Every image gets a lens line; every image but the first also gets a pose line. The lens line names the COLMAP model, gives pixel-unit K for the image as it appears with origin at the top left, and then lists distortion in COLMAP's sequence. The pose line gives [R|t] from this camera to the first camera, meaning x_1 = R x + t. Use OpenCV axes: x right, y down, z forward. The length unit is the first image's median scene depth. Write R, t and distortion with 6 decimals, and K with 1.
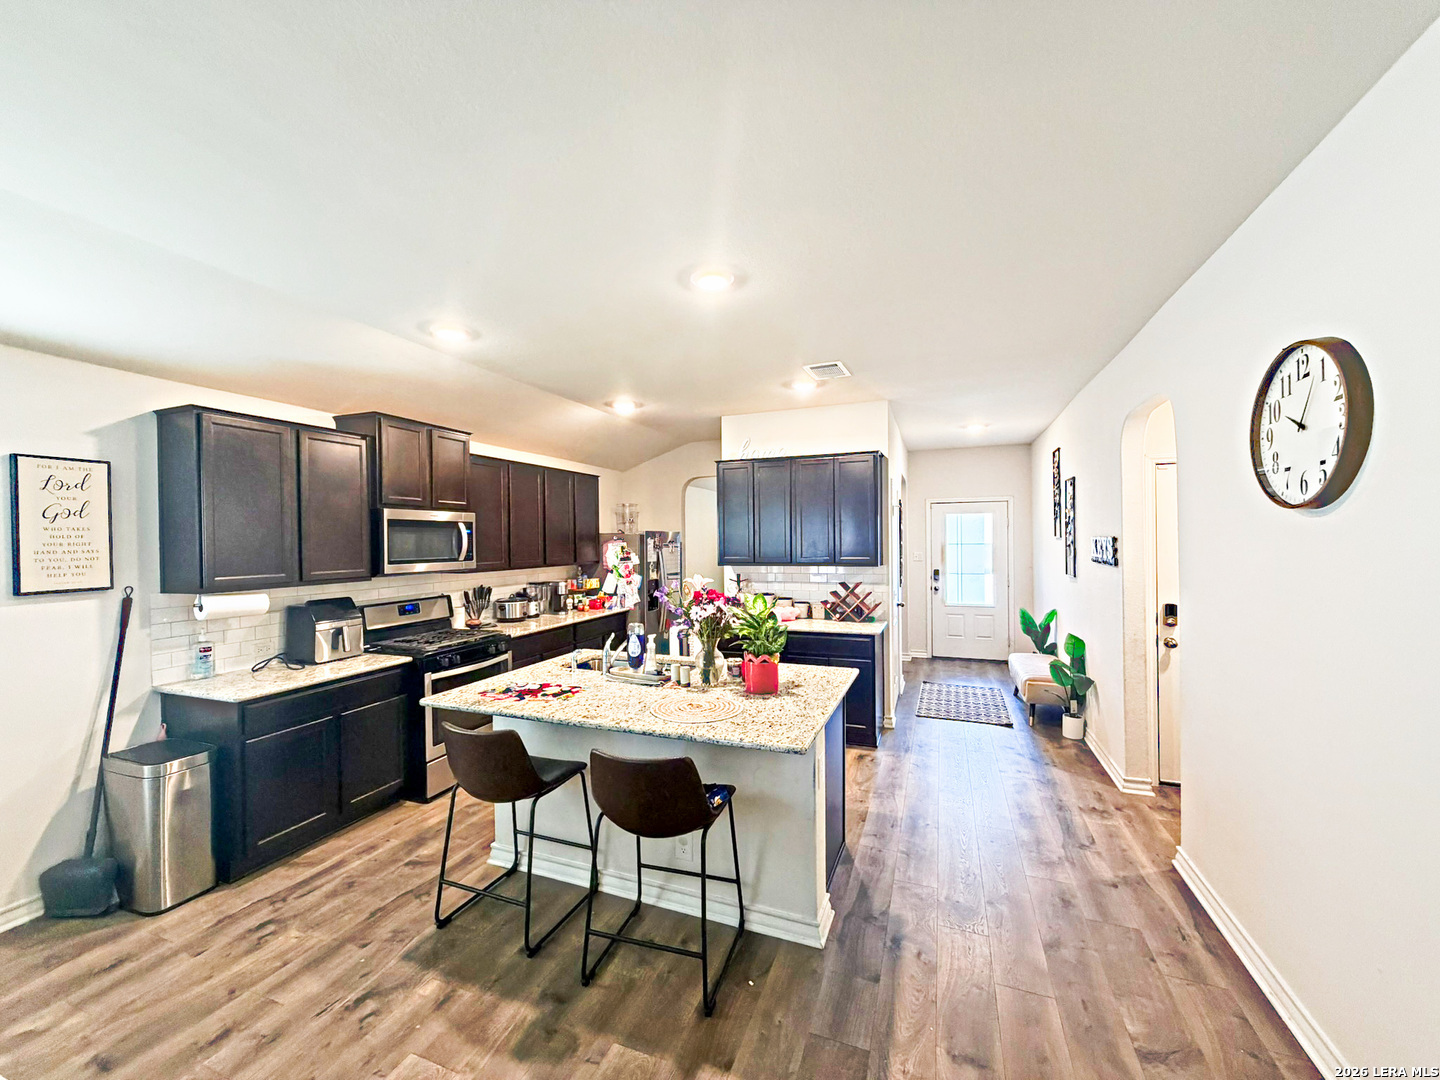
lens RADIAL K [[573.5, 0, 718.2], [0, 573.5, 541.3], [0, 0, 1]] dist [-0.000383, 0.000115]
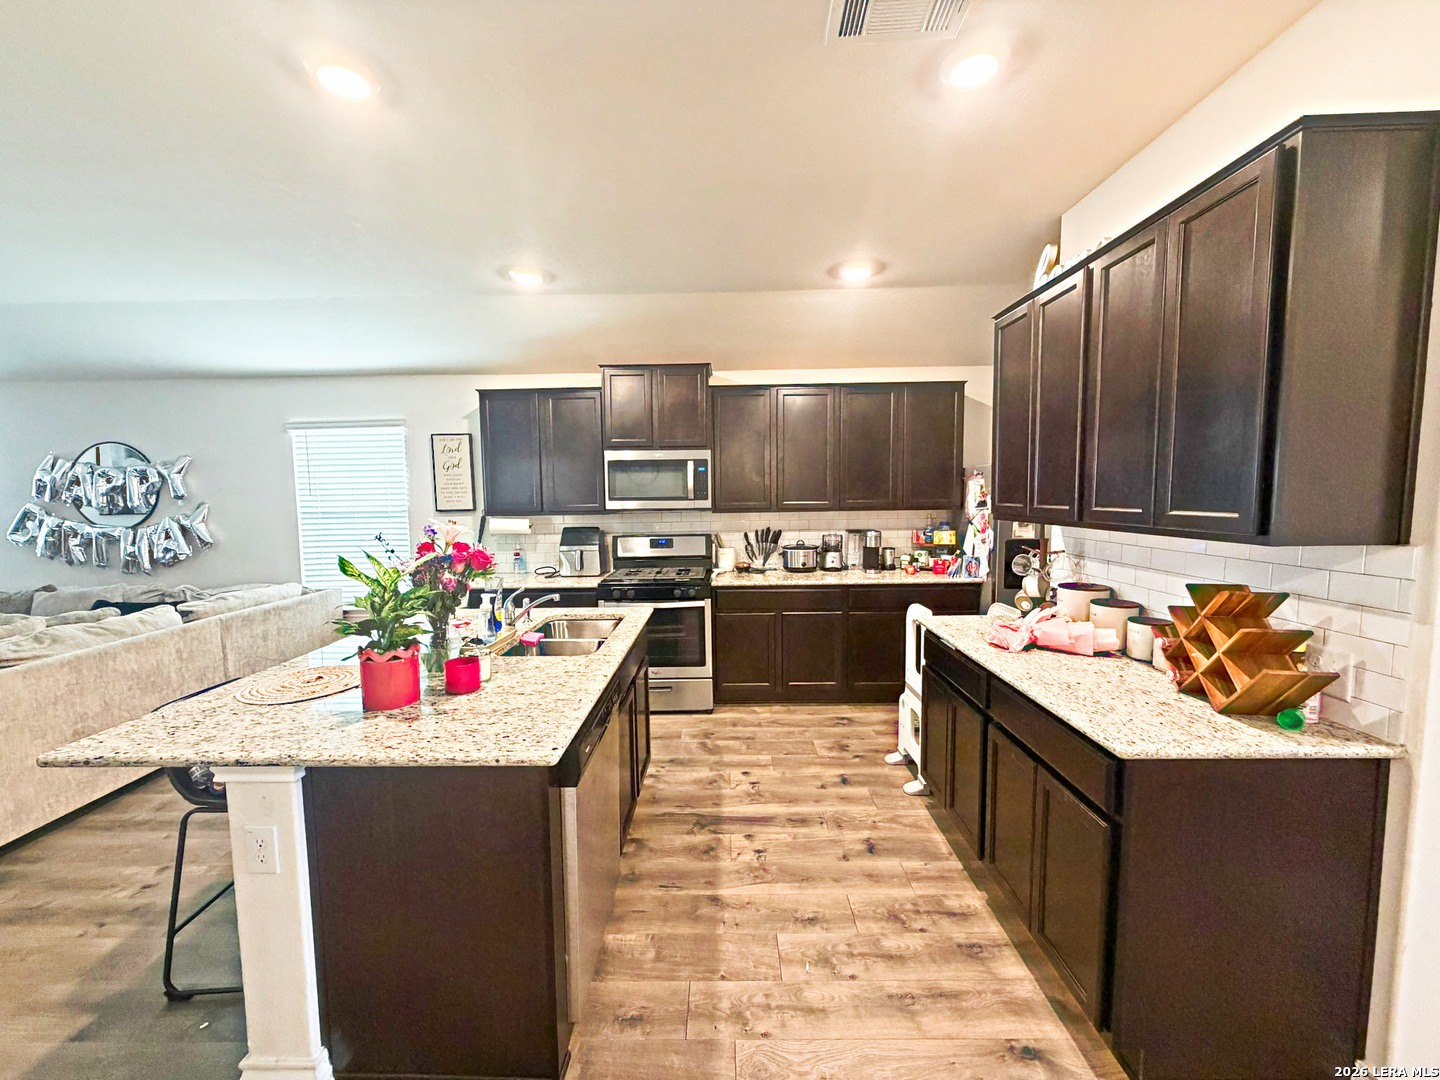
lens RADIAL K [[573.5, 0, 718.4], [0, 573.5, 543.8], [0, 0, 1]] dist [-0.000383, 0.000115]
pose [[0.351423, 0.088045, -0.932068, 0.516699], [0.006874, 0.995299, 0.096609, 0.015422], [0.936192, -0.040357, 0.349166, 0.735887]]
